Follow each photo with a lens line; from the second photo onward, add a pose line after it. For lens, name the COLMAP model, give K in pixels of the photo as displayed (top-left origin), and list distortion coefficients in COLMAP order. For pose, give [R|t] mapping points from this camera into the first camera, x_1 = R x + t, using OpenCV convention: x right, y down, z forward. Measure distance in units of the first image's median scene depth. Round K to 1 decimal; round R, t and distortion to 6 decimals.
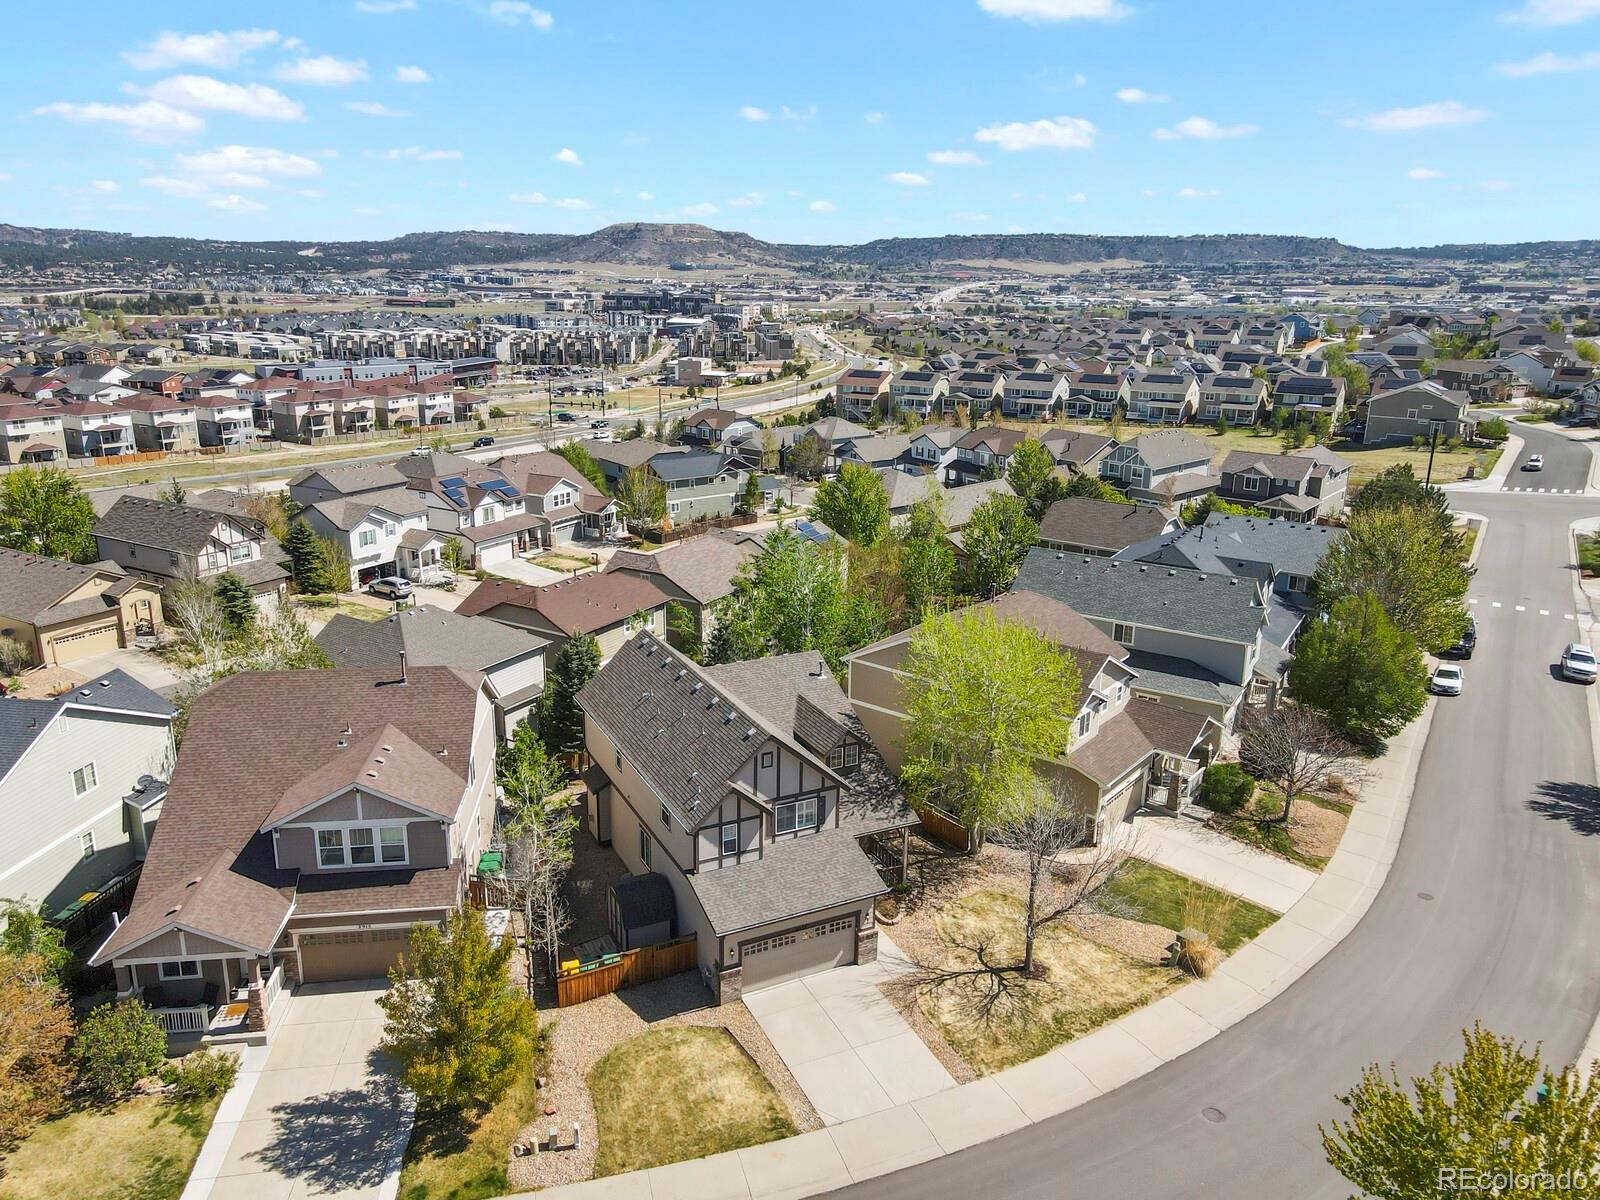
lens RADIAL K [[1160.8, 0, 798.5], [0, 1160.8, 599.4], [0, 0, 1]] dist [0.032302, 0.045727]
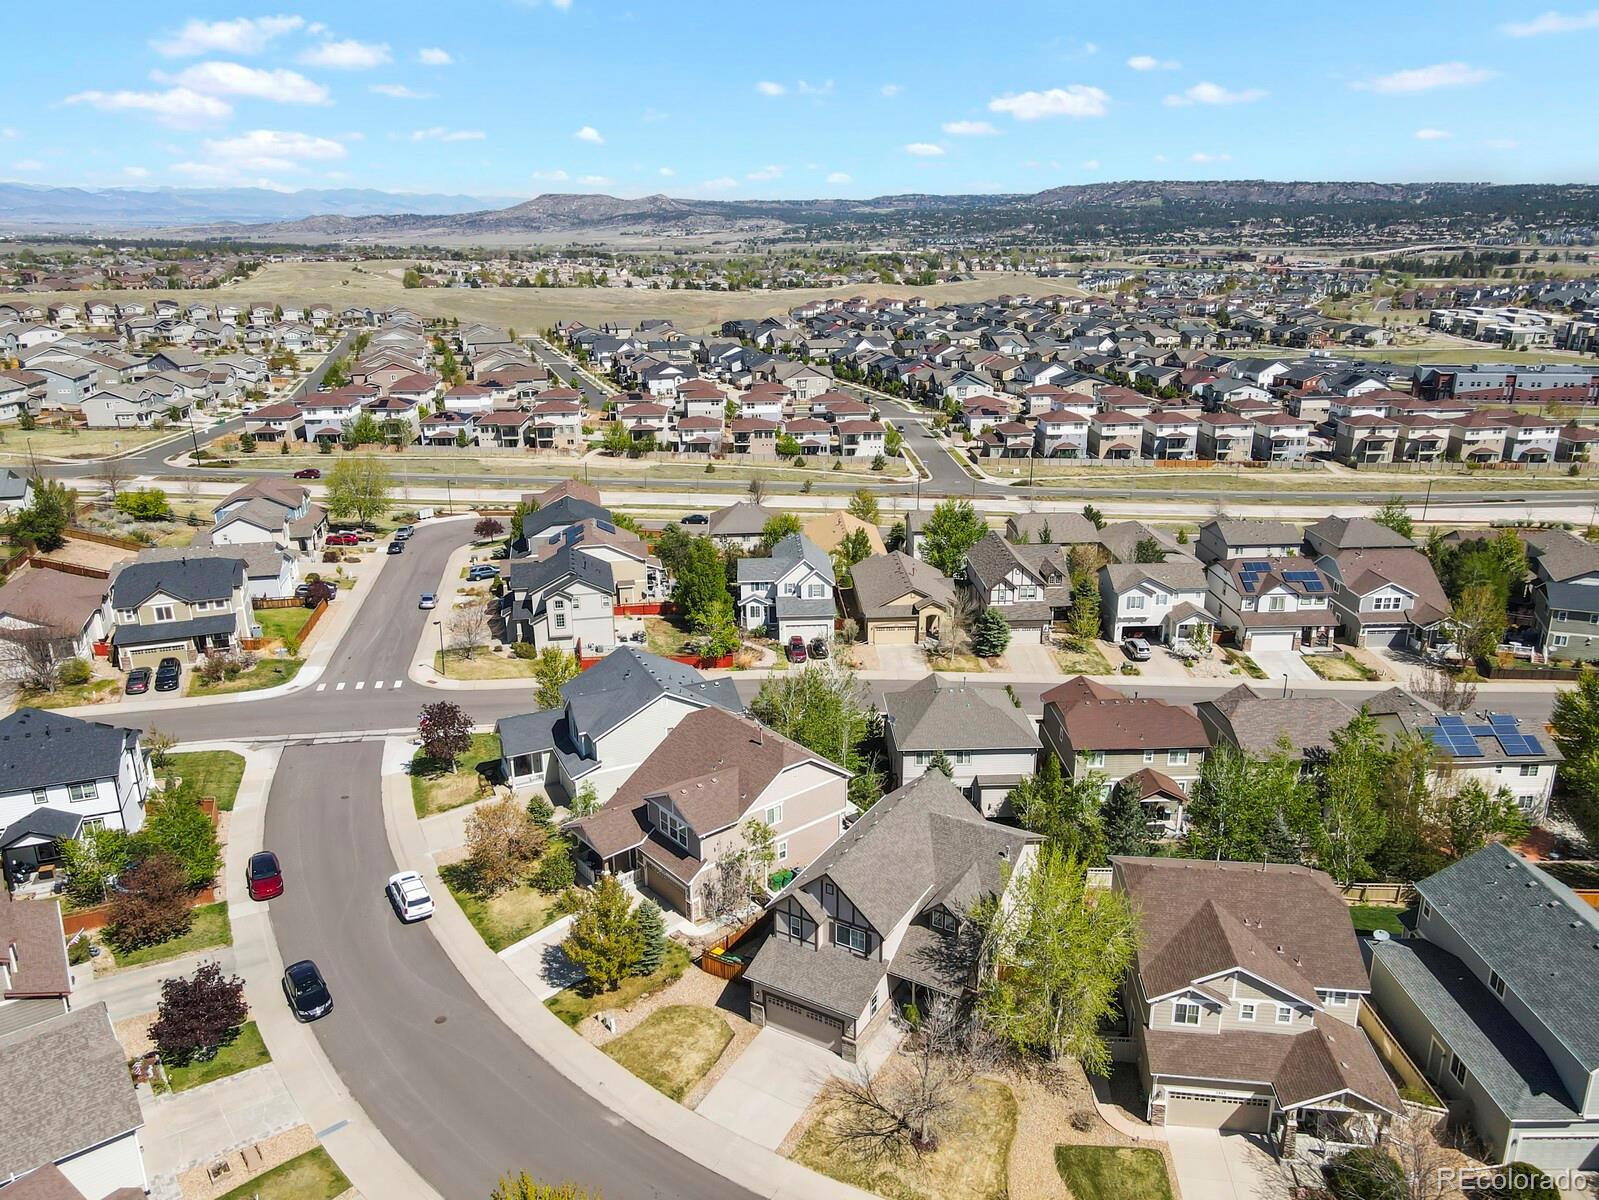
lens RADIAL K [[1167.3, 0, 798.2], [0, 1167.3, 603.3], [0, 0, 1]] dist [0.050134, 0.011600]
pose [[0.540615, 0.254732, -0.801778, 0.392345], [-0.221590, 0.962518, 0.156389, -0.160388], [0.811562, 0.093120, 0.576797, 0.042185]]
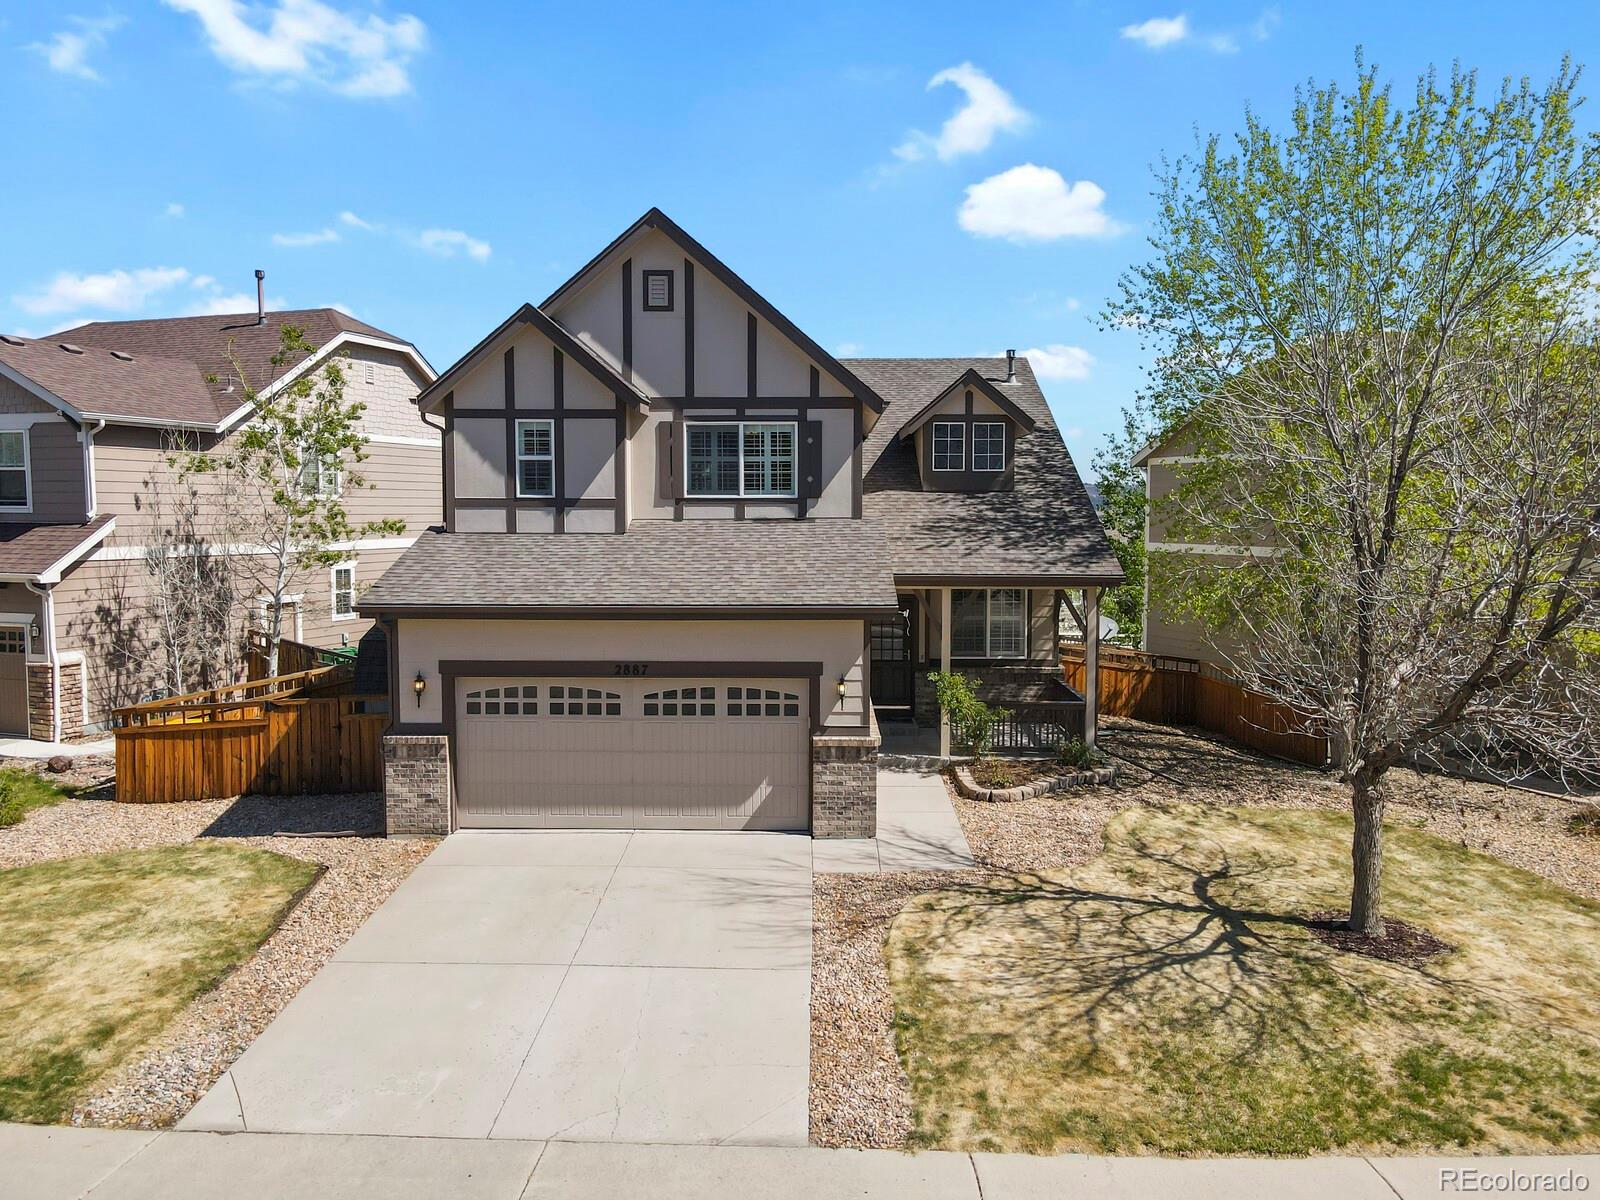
lens RADIAL K [[1168.1, 0, 798.7], [0, 1168.1, 603.3], [0, 0, 1]] dist [0.050134, 0.011600]
pose [[0.884939, 0.026315, -0.464963, 0.081807], [-0.122234, 0.976523, -0.177374, 0.121150], [0.449379, 0.213799, 0.867380, 0.266767]]
